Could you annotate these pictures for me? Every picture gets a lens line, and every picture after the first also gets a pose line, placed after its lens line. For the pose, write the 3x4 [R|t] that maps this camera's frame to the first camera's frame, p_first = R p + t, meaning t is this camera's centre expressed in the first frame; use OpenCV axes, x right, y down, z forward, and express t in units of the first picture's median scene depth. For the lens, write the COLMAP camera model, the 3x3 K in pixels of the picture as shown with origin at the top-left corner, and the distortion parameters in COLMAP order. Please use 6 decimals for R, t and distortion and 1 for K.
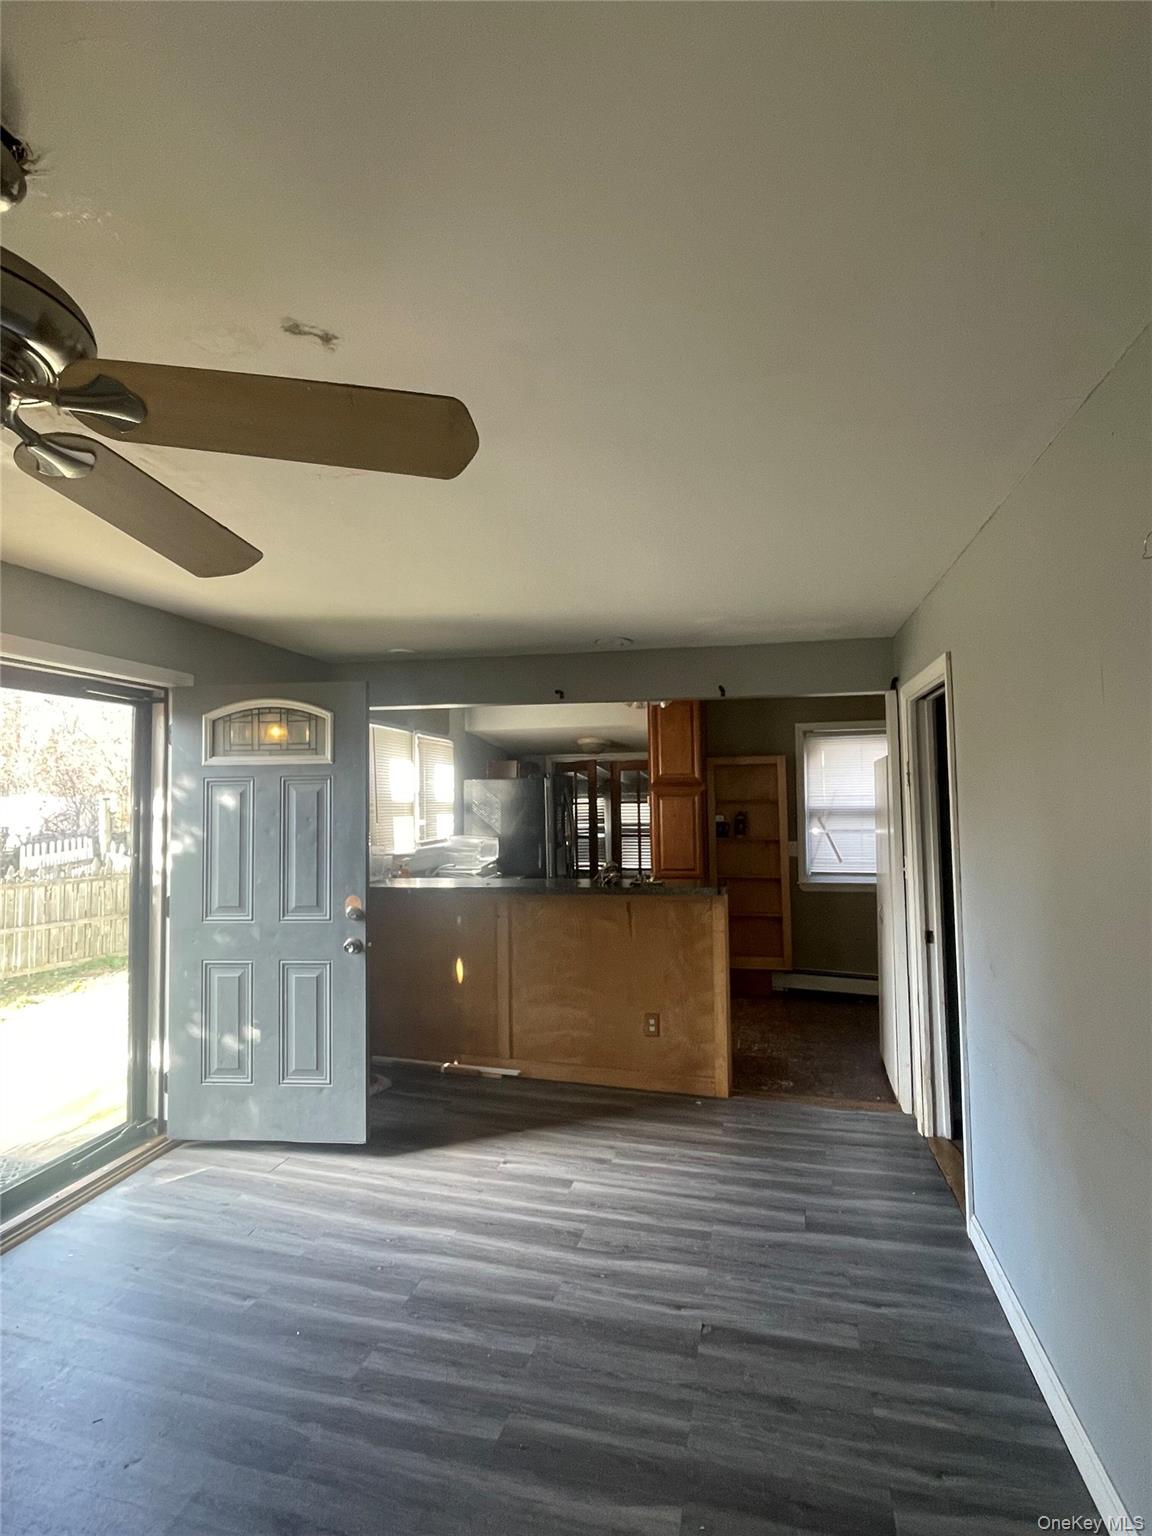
lens RADIAL K [[761.5, 0, 572.2], [0, 761.5, 767.9], [0, 0, 1]] dist [-0.000753, -0.002351]
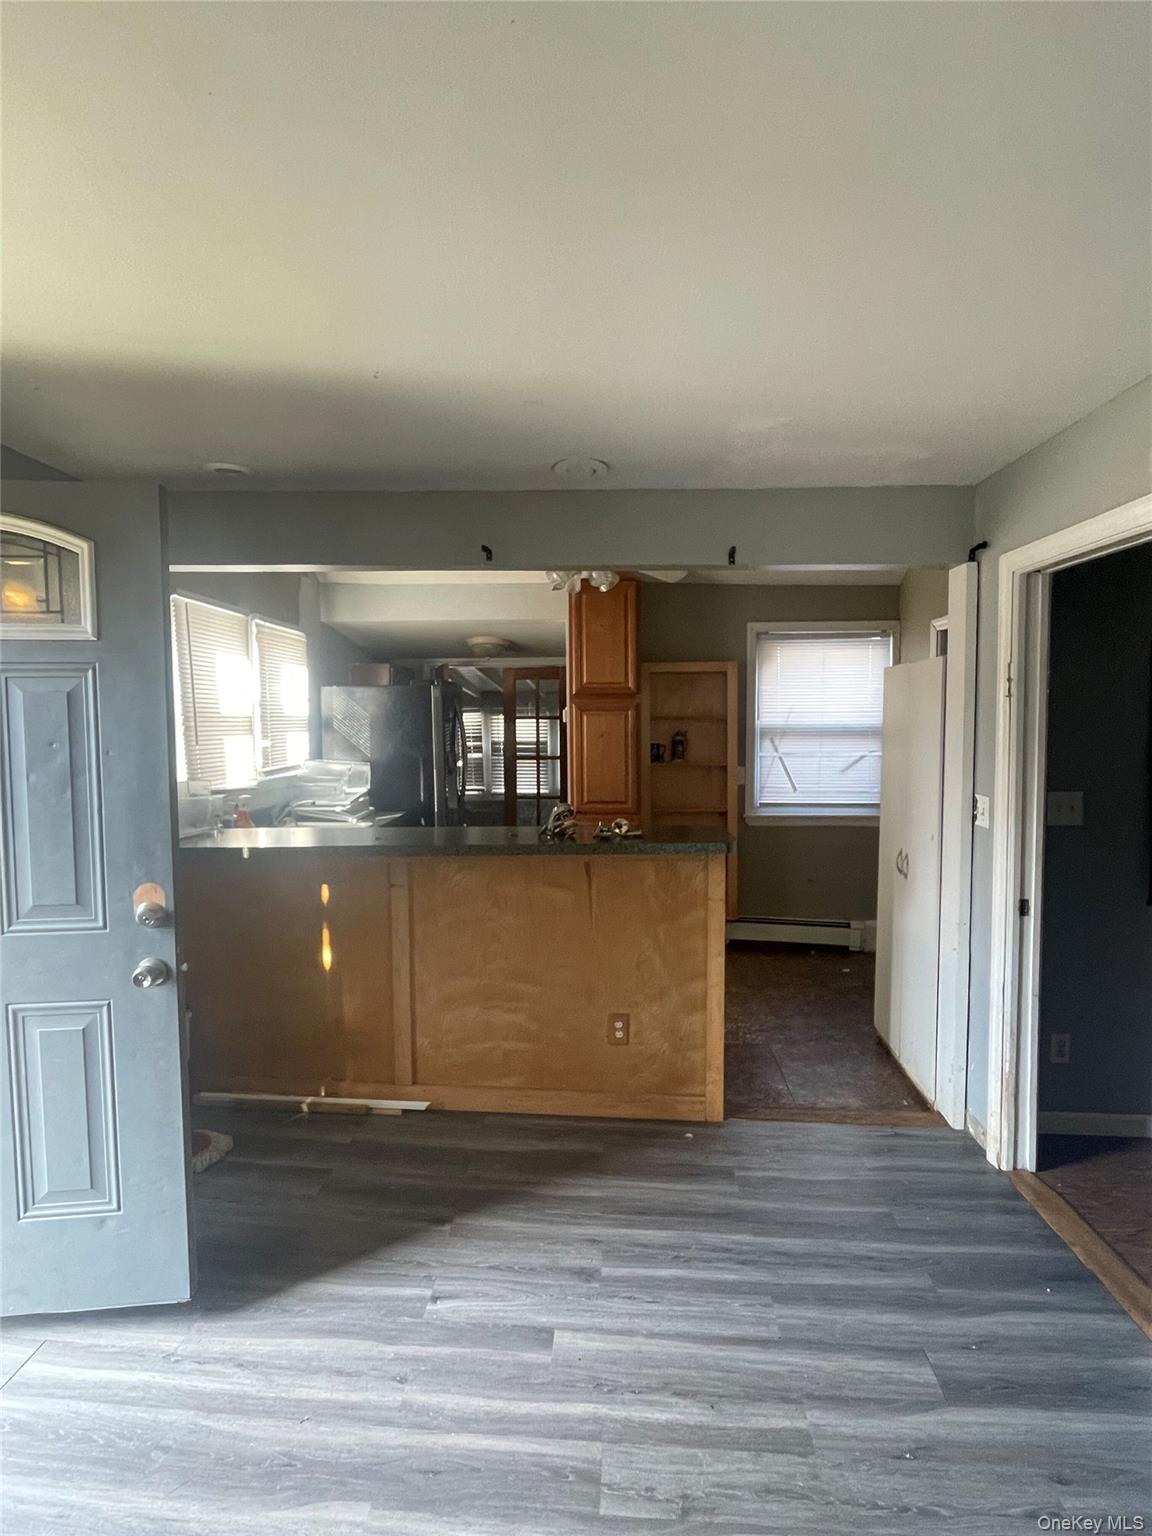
lens RADIAL K [[761.5, 0, 575.5], [0, 761.5, 764.6], [0, 0, 1]] dist [-0.000753, -0.002351]
pose [[0.979338, -0.004339, 0.202183, -0.078850], [-0.017072, 0.994427, 0.104036, 0.016179], [-0.201508, -0.105338, 0.973806, 0.336690]]
